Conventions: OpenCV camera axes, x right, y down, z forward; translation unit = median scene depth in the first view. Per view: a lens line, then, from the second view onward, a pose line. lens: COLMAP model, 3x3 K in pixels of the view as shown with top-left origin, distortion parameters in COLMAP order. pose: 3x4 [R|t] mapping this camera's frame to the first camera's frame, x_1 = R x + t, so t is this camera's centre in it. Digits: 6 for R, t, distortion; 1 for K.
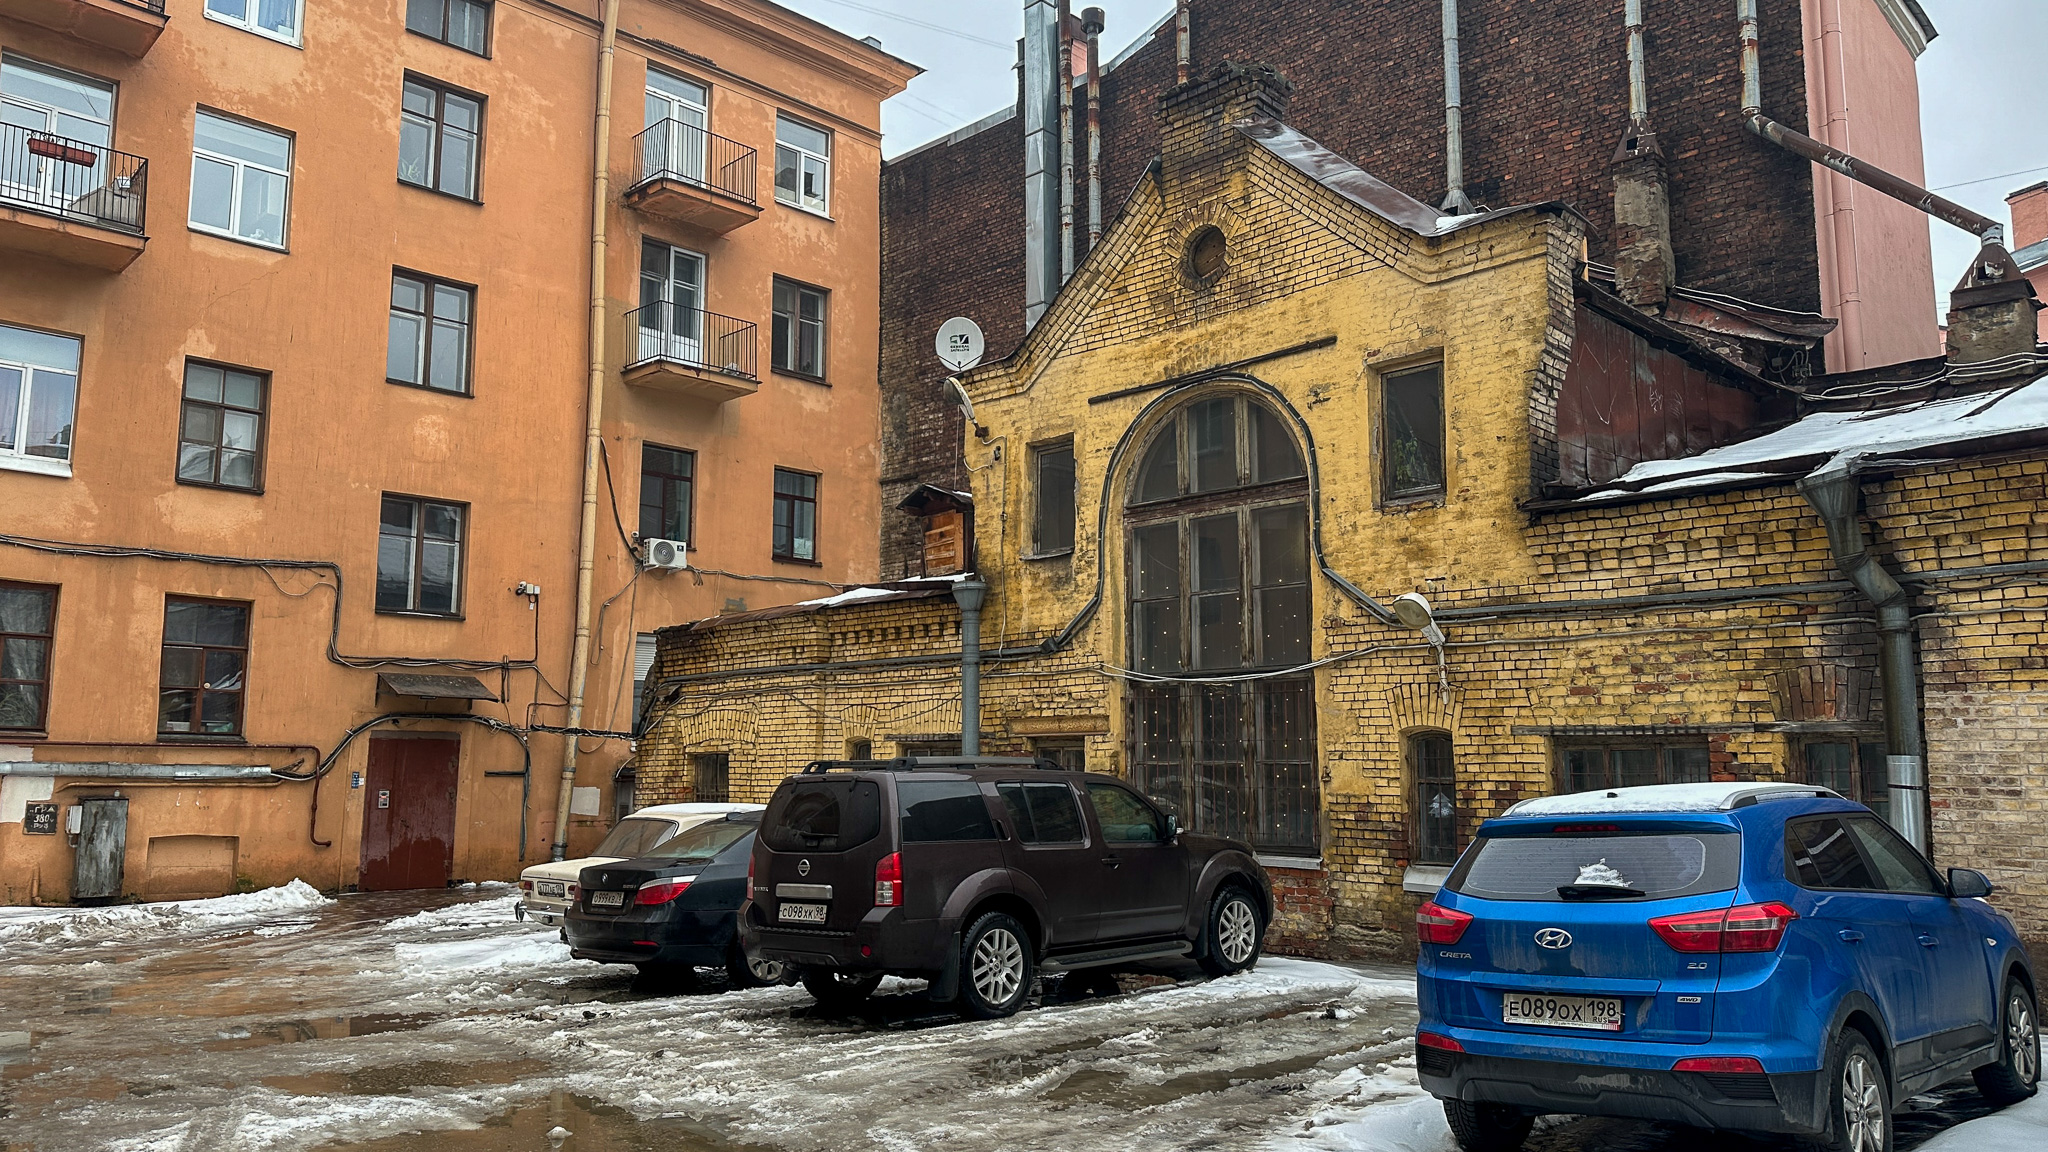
lens RADIAL K [[1413.0, 0, 1033.6], [0, 1413.0, 587.6], [0, 0, 1]] dist [0.109439, -0.146190]
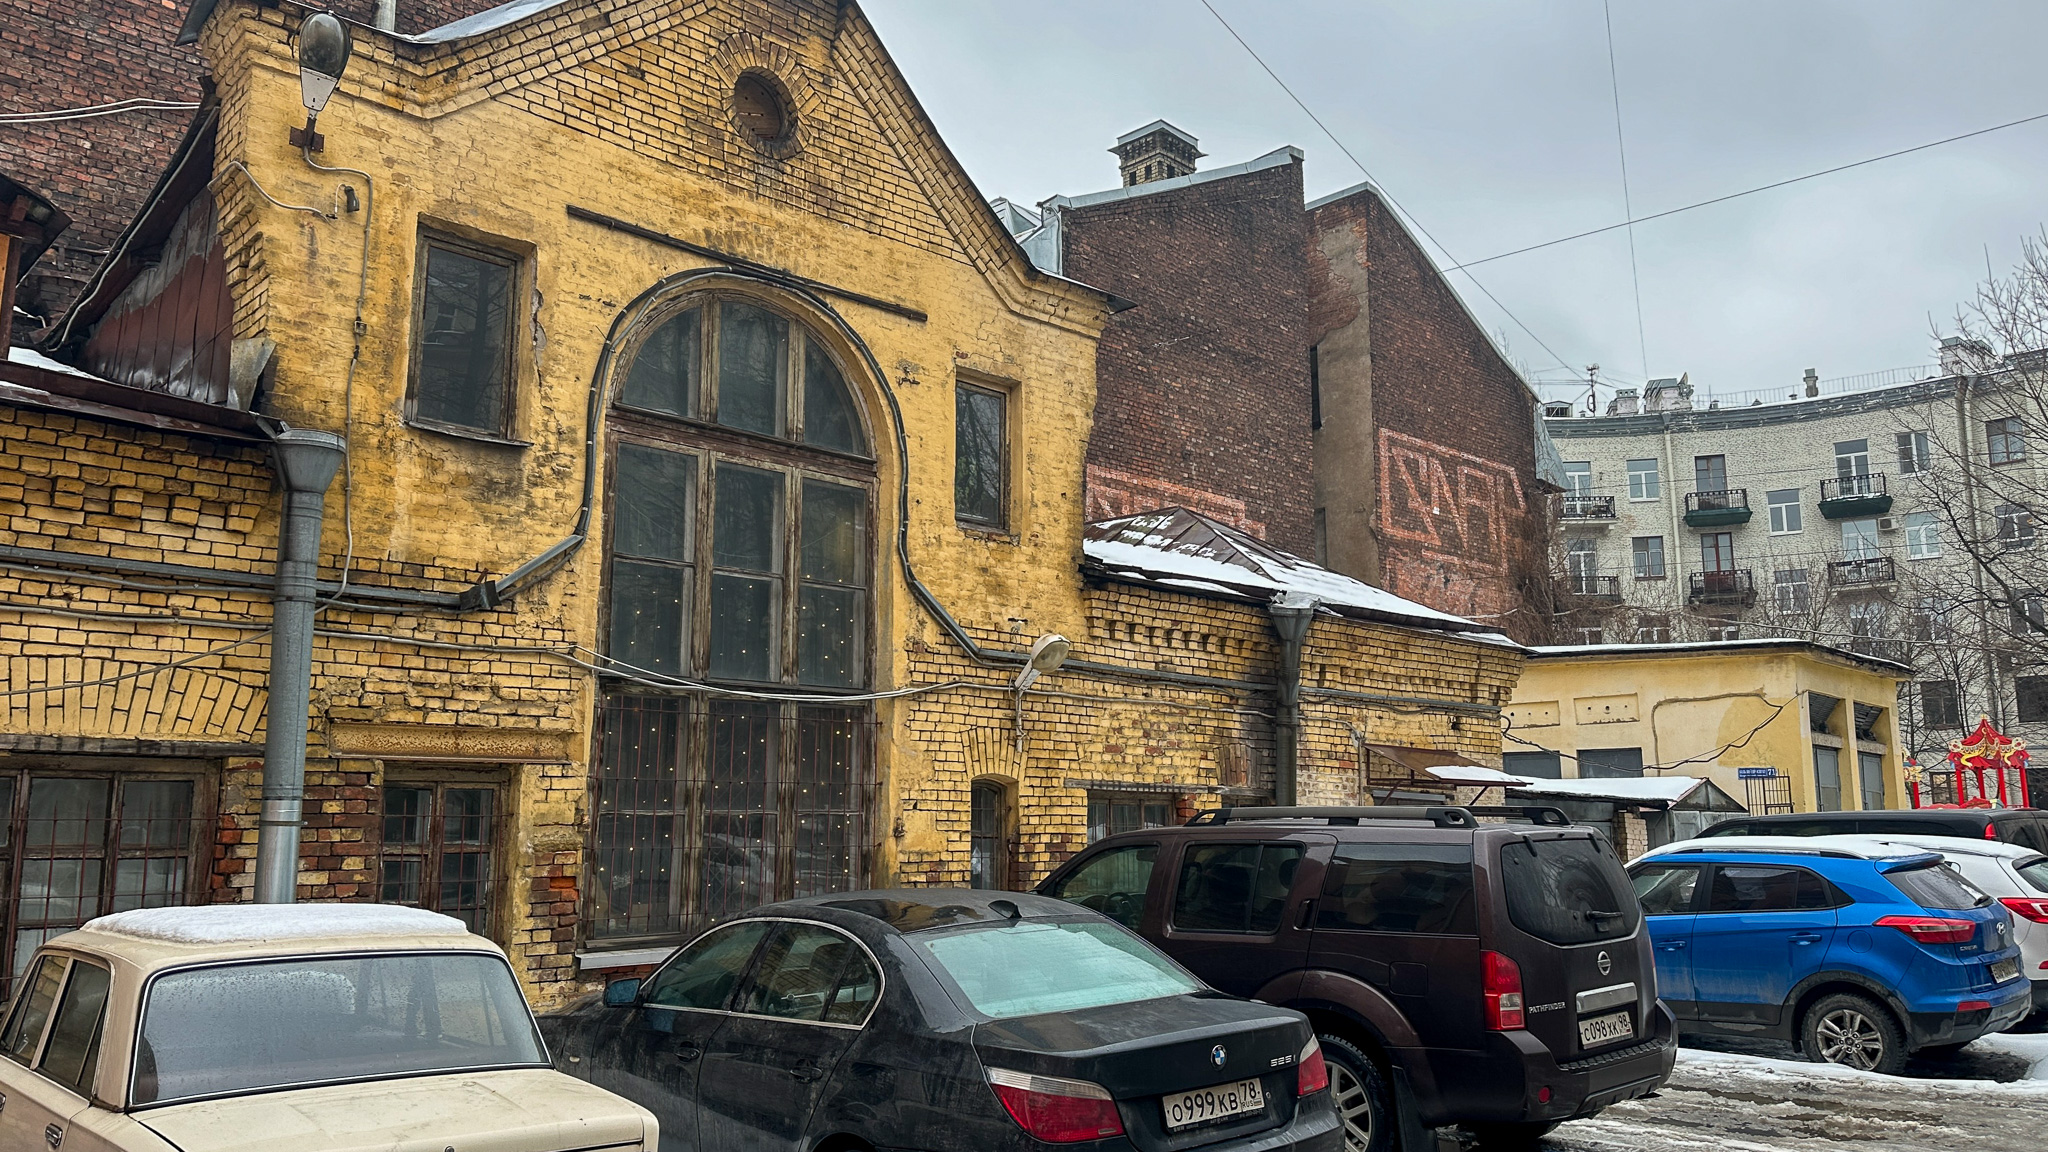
lens RADIAL K [[1498.7, 0, 1030.5], [0, 1498.7, 585.2], [0, 0, 1]] dist [0.090139, -0.076749]
pose [[0.051813, 0.164488, 0.985017, -0.597309], [-0.128042, 0.979296, -0.156797, 0.107753], [-0.990414, -0.117999, 0.071801, 0.786932]]
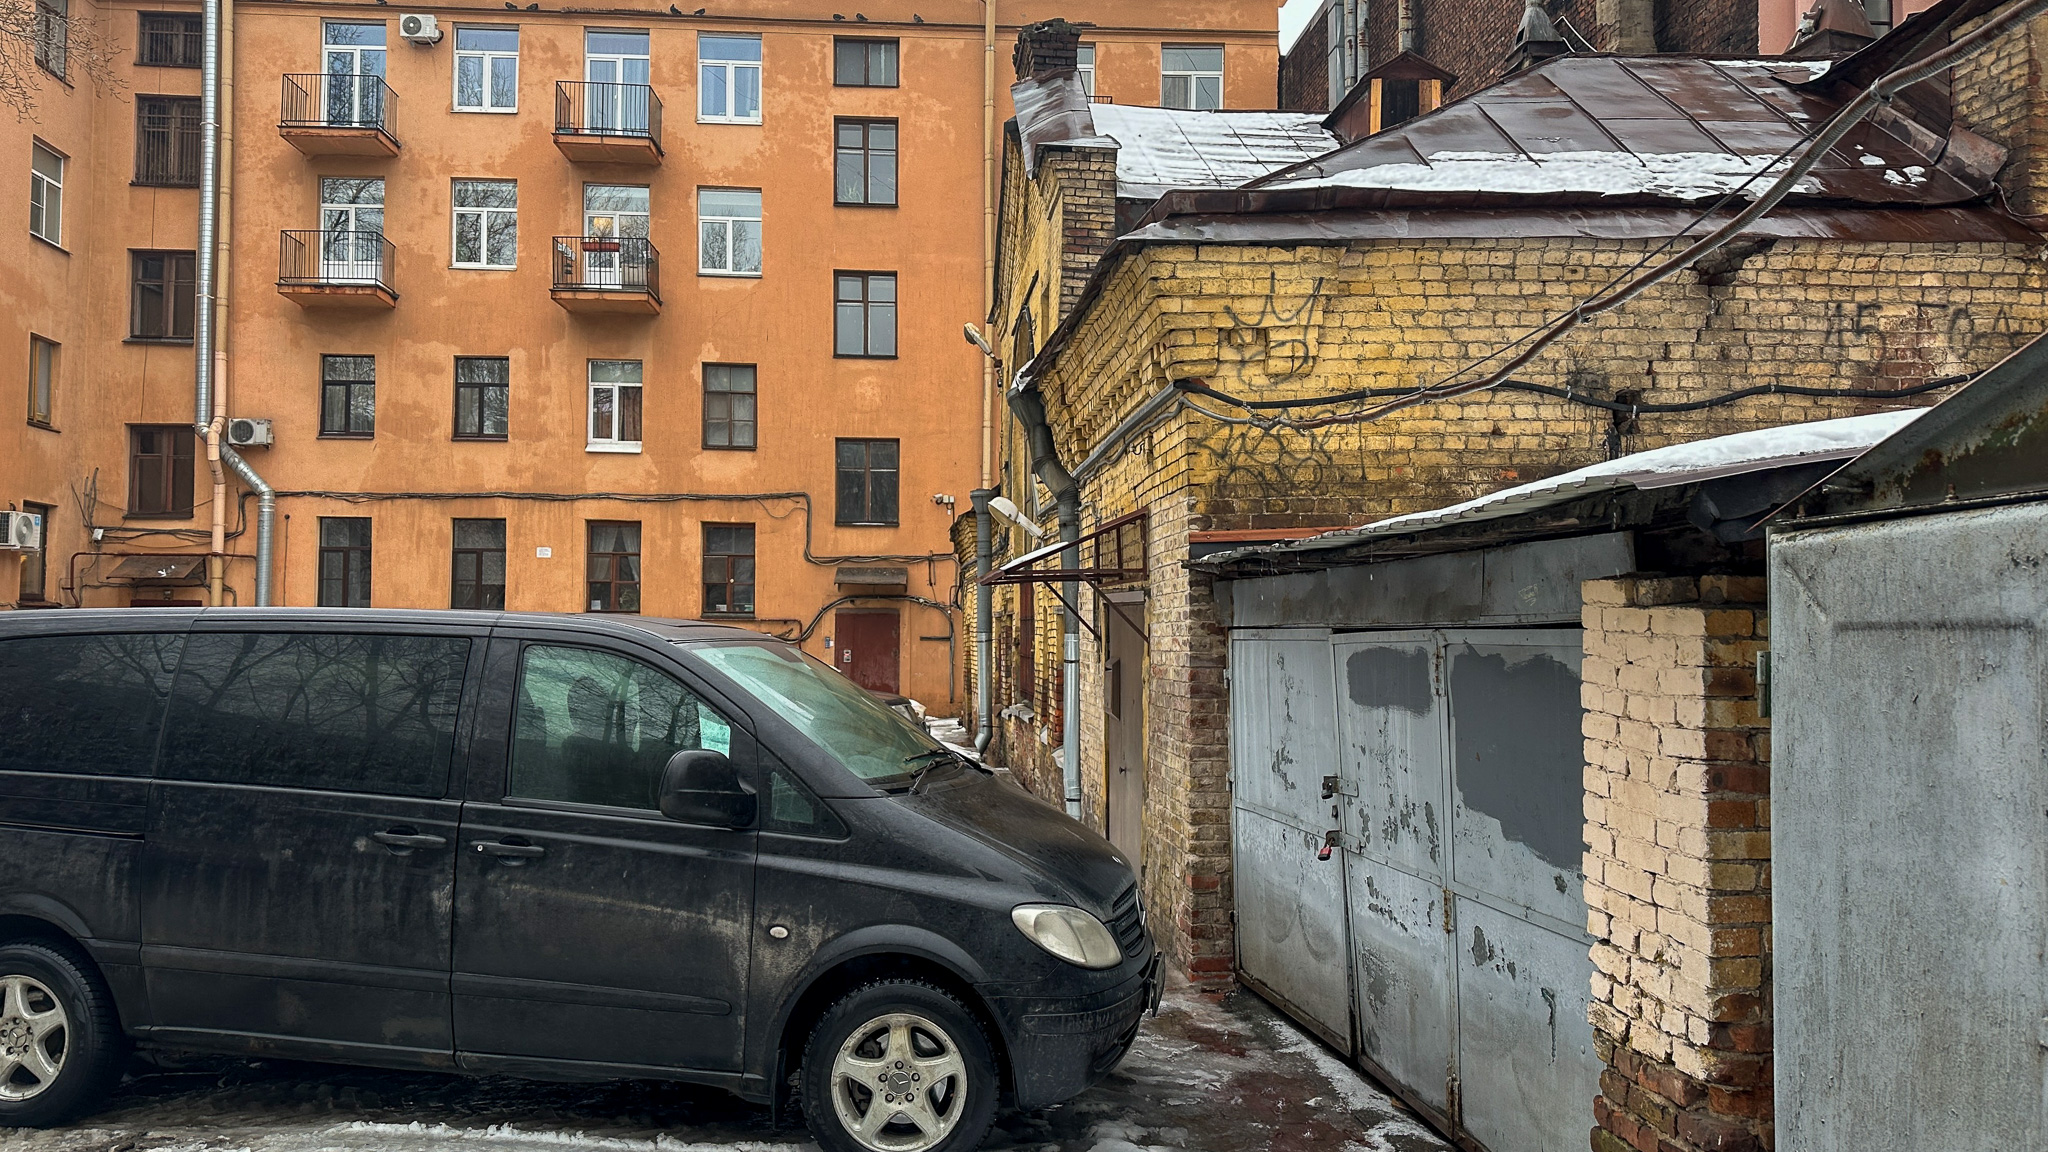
lens RADIAL K [[1413.0, 0, 1027.1], [0, 1413.0, 594.1], [0, 0, 1]] dist [0.109439, -0.146190]
pose [[0.772649, -0.015250, -0.634650, 0.827007], [0.083587, 0.993452, 0.077890, -0.011404], [0.629306, -0.113230, 0.768864, 0.062910]]
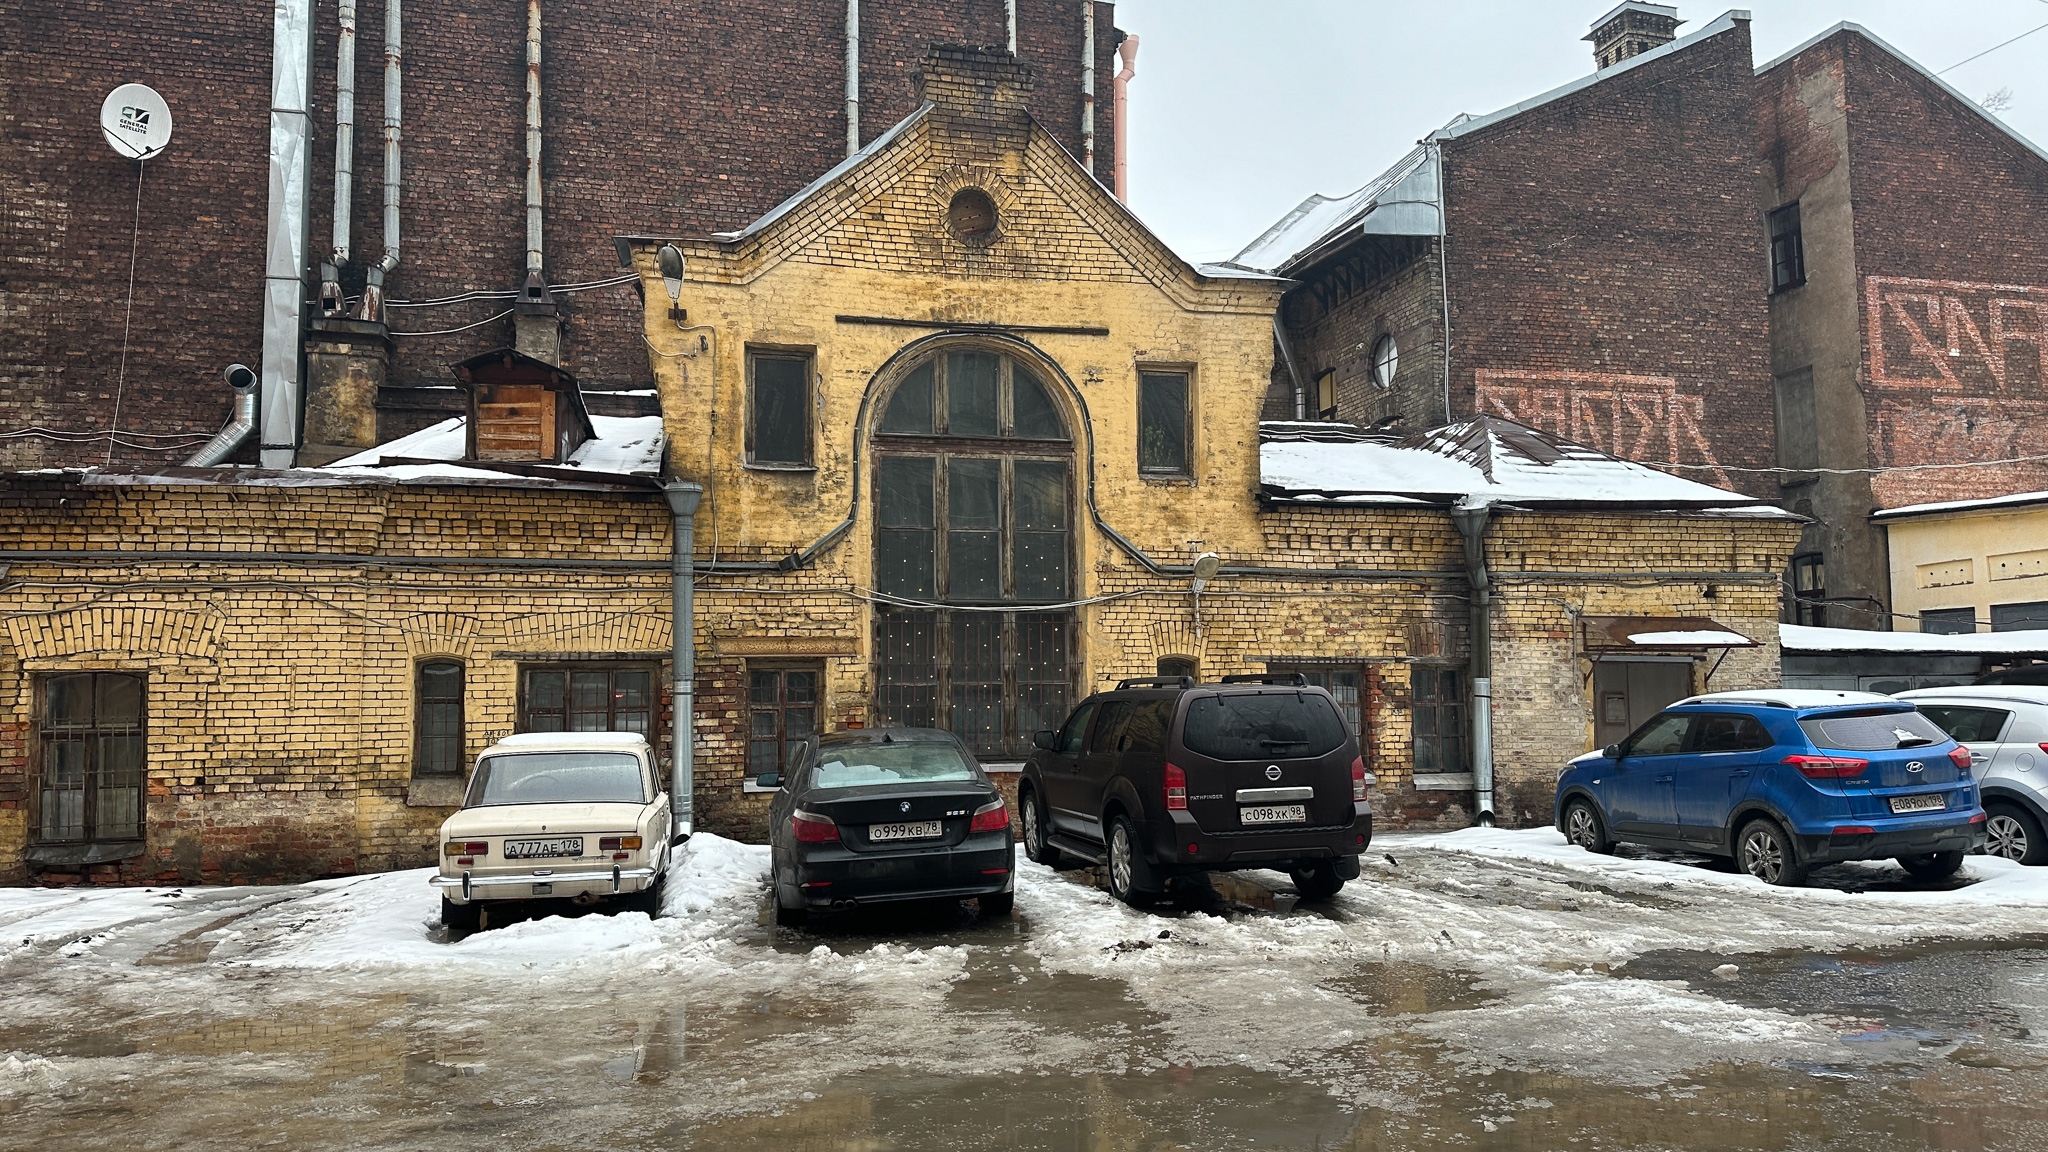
lens RADIAL K [[1413.0, 0, 1009.8], [0, 1413.0, 578.2], [0, 0, 1]] dist [0.109439, -0.146190]
pose [[0.544984, 0.069363, 0.835572, -0.751416], [-0.099184, 0.994908, -0.017899, 0.056882], [-0.832559, -0.073121, 0.549089, 0.367486]]
